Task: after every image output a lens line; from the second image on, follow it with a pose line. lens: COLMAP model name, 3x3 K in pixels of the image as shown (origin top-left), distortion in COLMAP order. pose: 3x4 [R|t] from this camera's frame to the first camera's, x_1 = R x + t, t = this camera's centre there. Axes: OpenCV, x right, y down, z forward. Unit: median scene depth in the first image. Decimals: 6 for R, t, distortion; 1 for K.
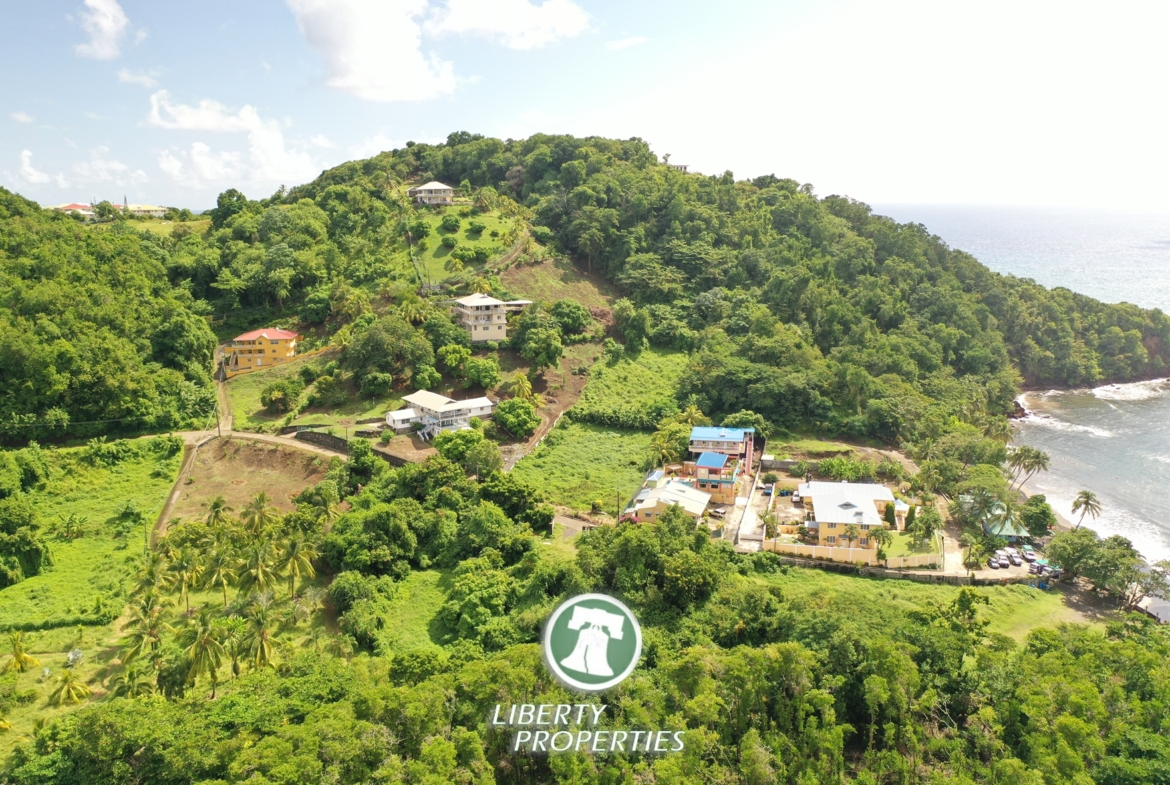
lens RADIAL K [[927.4, 0, 586.2], [0, 927.4, 396.8], [0, 0, 1]] dist [0.001855, 0.000809]
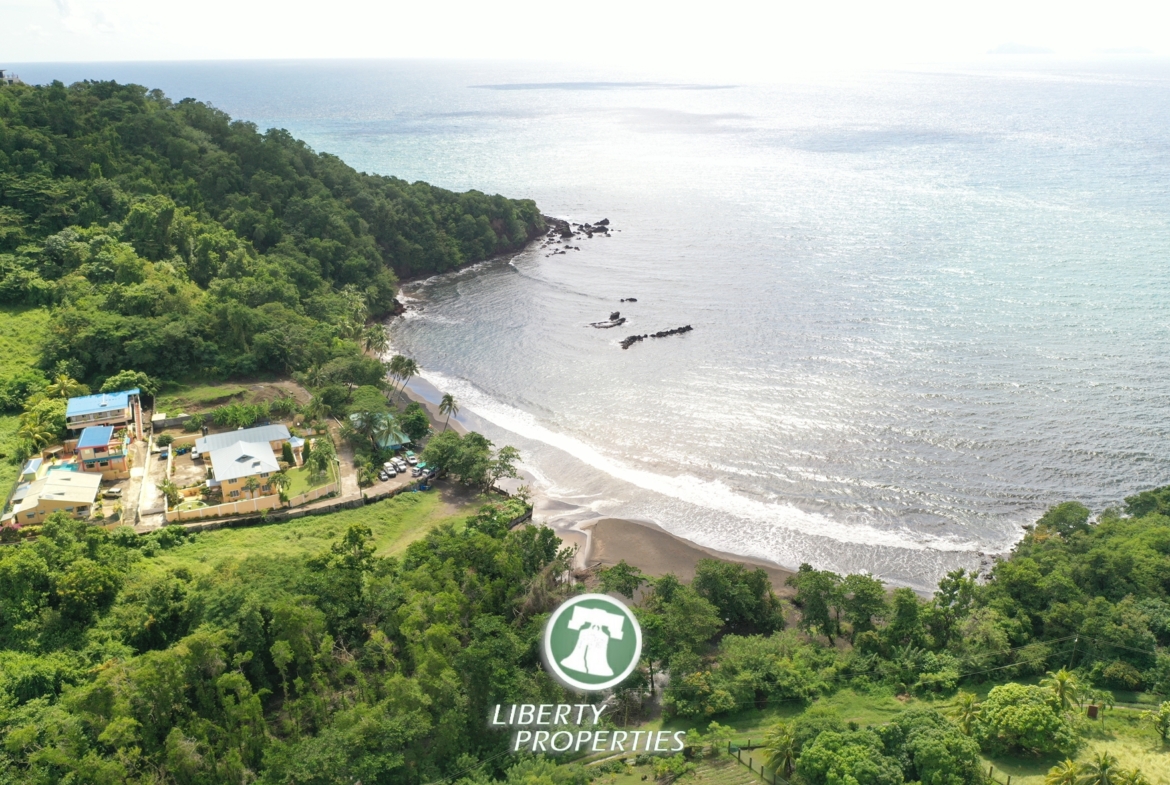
lens RADIAL K [[928.8, 0, 587.6], [0, 928.8, 396.0], [0, 0, 1]] dist [-0.008202, 0.005040]
pose [[0.809380, -0.198843, 0.552599, 0.025261], [0.120140, 0.977099, 0.175625, -0.075137], [-0.574866, -0.075758, 0.814733, -0.061141]]
